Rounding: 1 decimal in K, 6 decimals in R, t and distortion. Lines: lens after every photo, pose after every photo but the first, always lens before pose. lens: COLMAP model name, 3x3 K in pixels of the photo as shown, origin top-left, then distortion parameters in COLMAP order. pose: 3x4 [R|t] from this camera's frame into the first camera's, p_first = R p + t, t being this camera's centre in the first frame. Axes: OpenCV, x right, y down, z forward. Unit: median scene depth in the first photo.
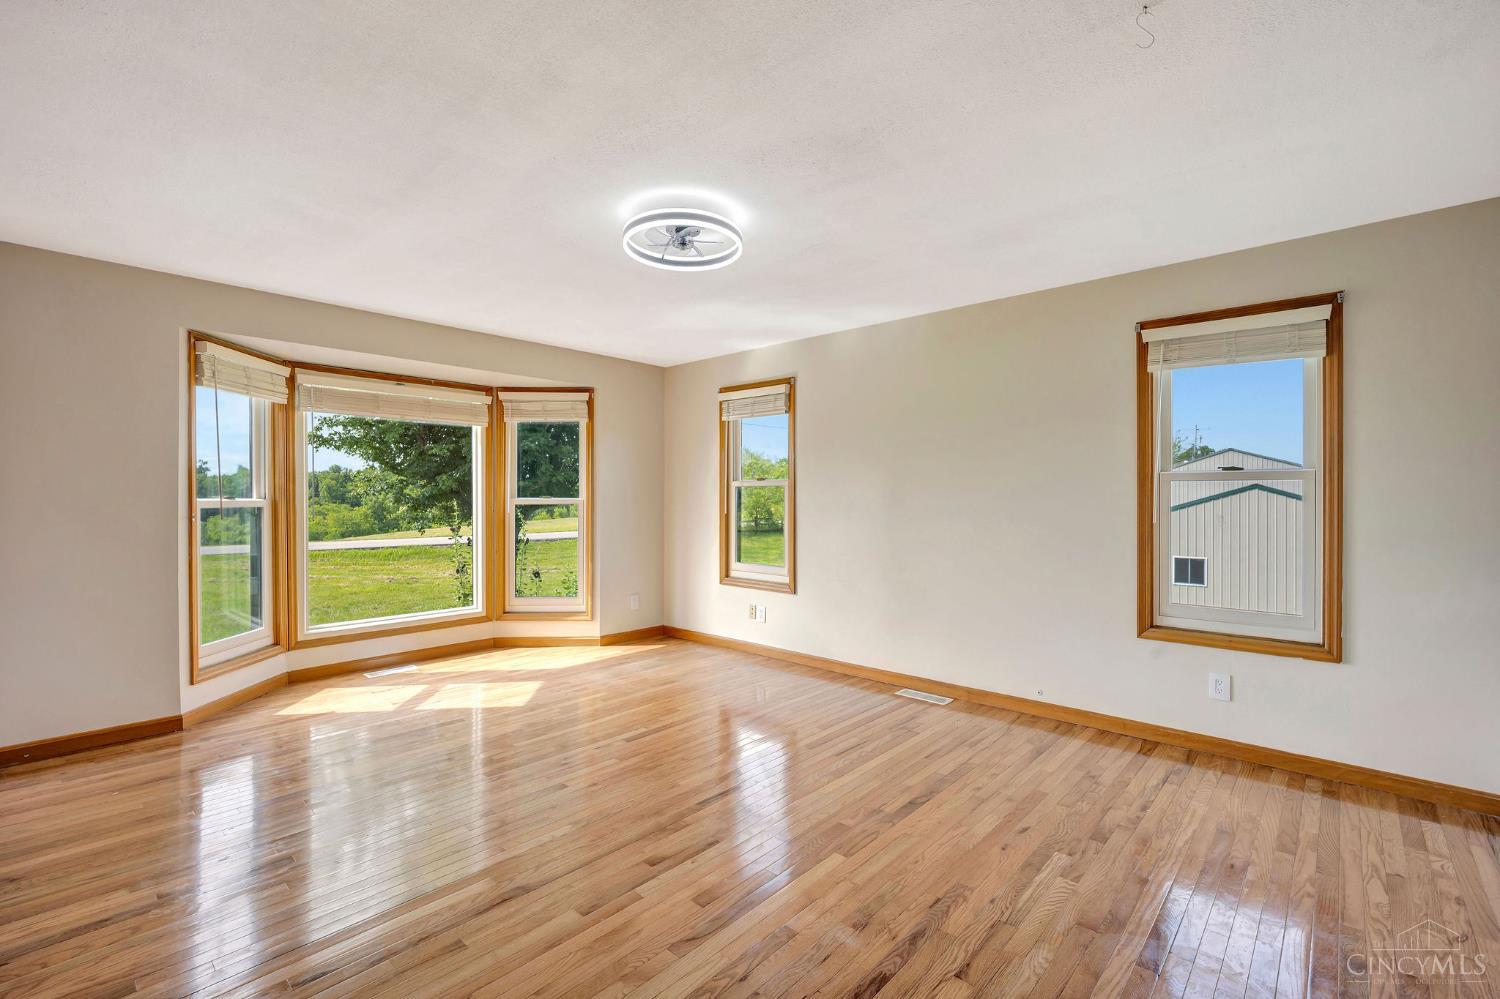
lens RADIAL K [[655.9, 0, 749.0], [0, 655.9, 500.9], [0, 0, 1]] dist [0.020046, 0.000389]
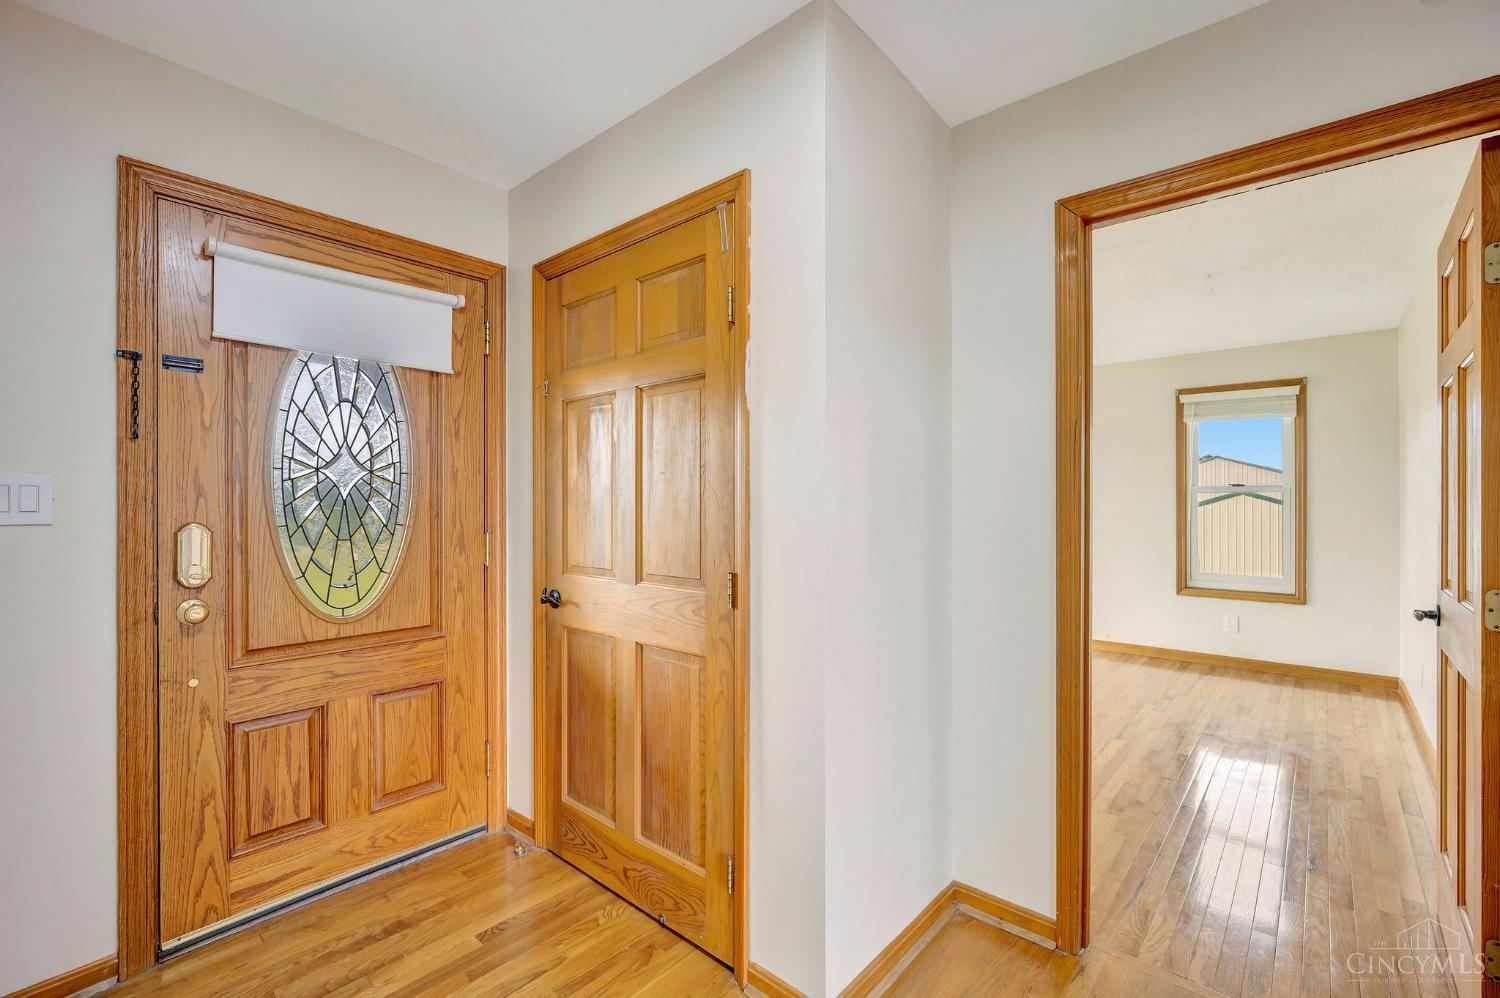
lens RADIAL K [[655.9, 0, 749.7], [0, 655.9, 501.5], [0, 0, 1]] dist [0.020046, 0.000389]
pose [[0.999782, 0.000529, 0.020894, -0.483140], [-0.000498, 0.999999, -0.001520, -0.007754], [-0.020894, 0.001509, 0.999781, -0.571727]]
